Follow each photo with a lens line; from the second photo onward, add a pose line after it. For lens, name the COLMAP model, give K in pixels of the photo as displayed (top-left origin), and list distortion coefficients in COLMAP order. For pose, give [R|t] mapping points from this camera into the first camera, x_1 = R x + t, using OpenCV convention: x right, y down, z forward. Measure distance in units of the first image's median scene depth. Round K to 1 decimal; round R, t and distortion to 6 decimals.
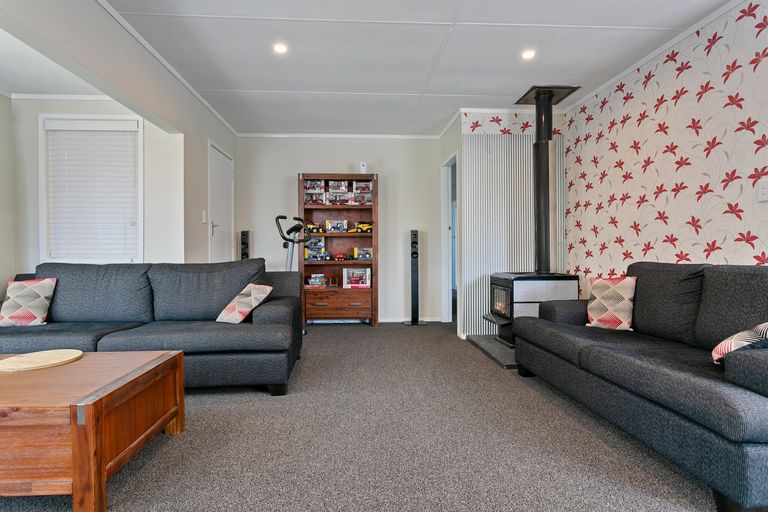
lens RADIAL K [[400.5, 0, 383.2], [0, 400.5, 250.2], [0, 0, 1]] dist [-0.004127, 0.000605]
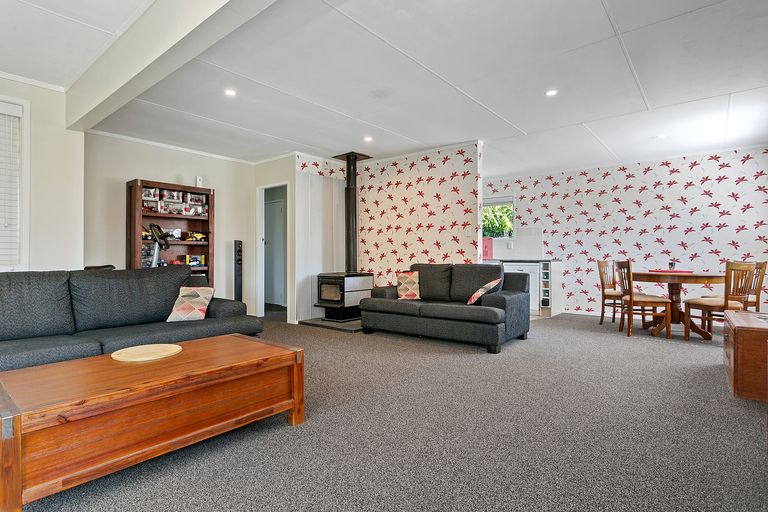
lens RADIAL K [[400.5, 0, 383.2], [0, 400.5, 250.2], [0, 0, 1]] dist [-0.004127, 0.000605]
pose [[0.684252, 0.015483, 0.729081, -0.687973], [0.000215, 0.999770, -0.021432, 0.005255], [-0.729245, 0.014822, 0.684092, -0.149206]]
